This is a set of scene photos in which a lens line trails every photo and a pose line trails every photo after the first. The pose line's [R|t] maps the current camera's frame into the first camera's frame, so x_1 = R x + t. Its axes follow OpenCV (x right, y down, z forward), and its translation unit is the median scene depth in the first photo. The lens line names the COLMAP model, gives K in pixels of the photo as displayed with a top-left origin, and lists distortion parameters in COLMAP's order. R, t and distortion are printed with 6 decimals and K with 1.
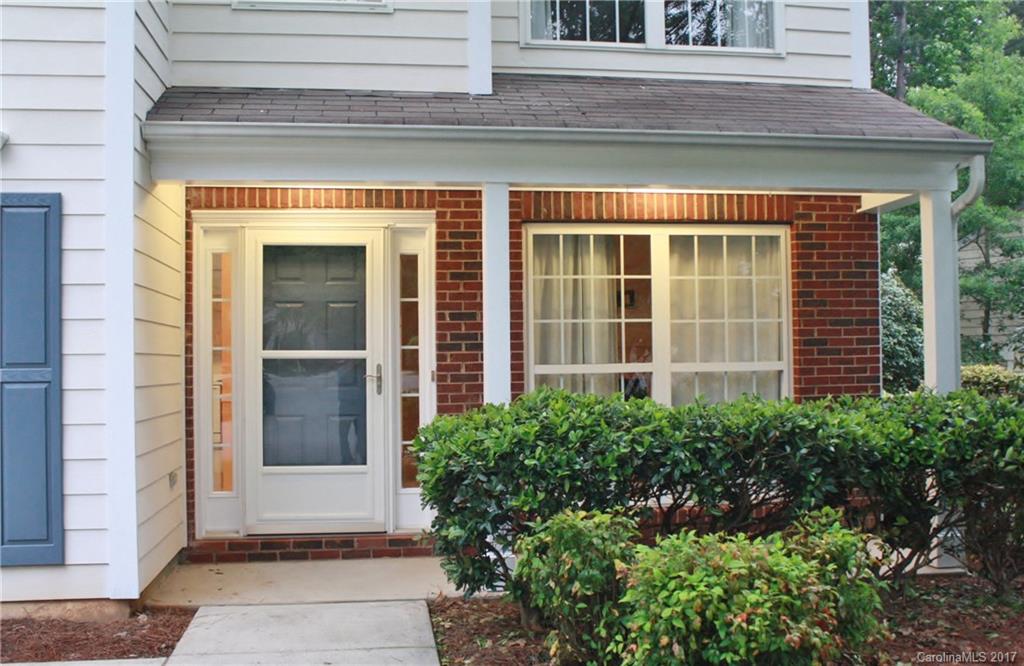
lens RADIAL K [[1009.2, 0, 517.1], [0, 1009.2, 329.7], [0, 0, 1]] dist [-0.078579, 0.000000]
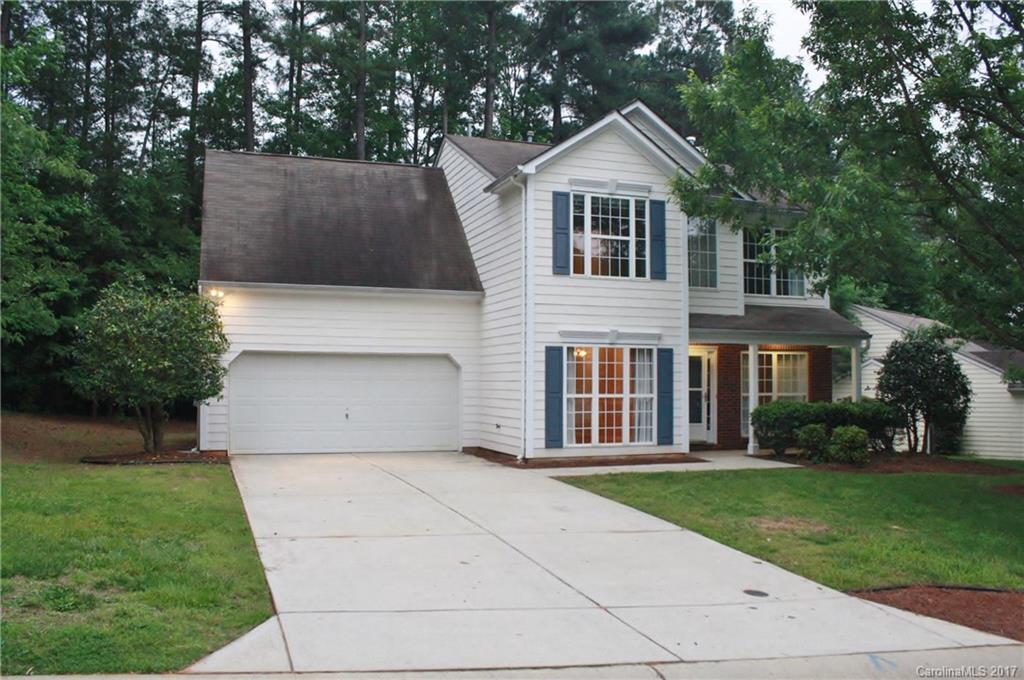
lens RADIAL K [[864.9, 0, 513.7], [0, 864.9, 341.2], [0, 0, 1]] dist [-0.112782, 0.018420]
pose [[0.980174, 0.025323, 0.196516, -1.248689], [-0.020737, 0.999463, -0.025359, -0.048513], [-0.197053, 0.020781, 0.980173, -1.575532]]
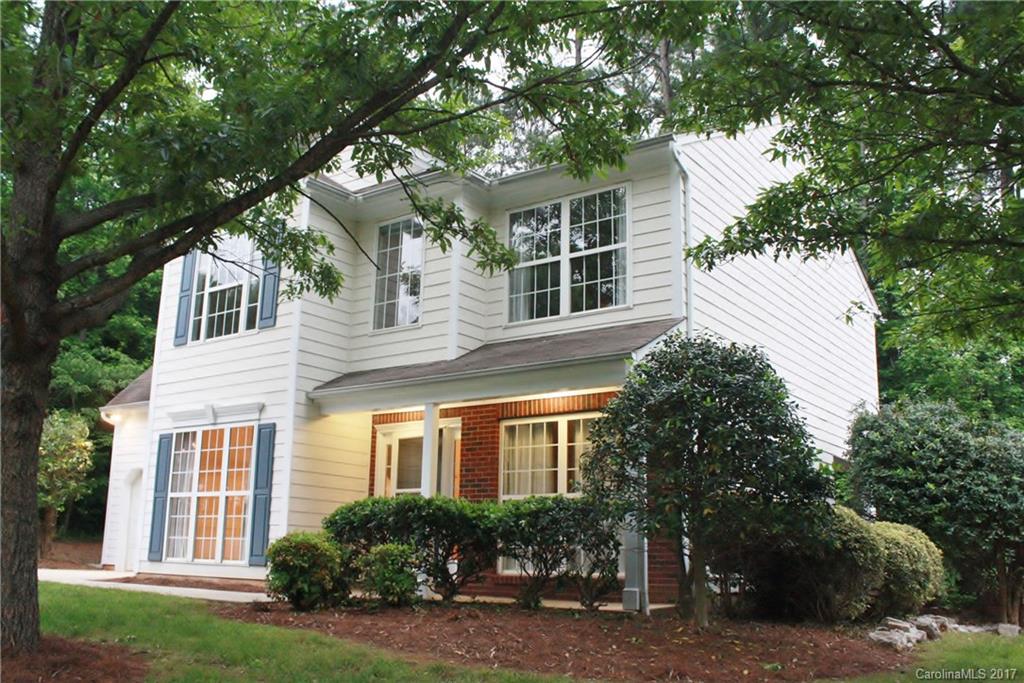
lens RADIAL K [[938.0, 0, 507.6], [0, 938.0, 341.6], [0, 0, 1]] dist [-0.104029, 0.000000]
pose [[0.715079, -0.132951, -0.686284, 1.231848], [-0.010335, 0.979629, -0.200549, 0.101747], [0.698967, 0.150501, 0.699138, -0.240209]]
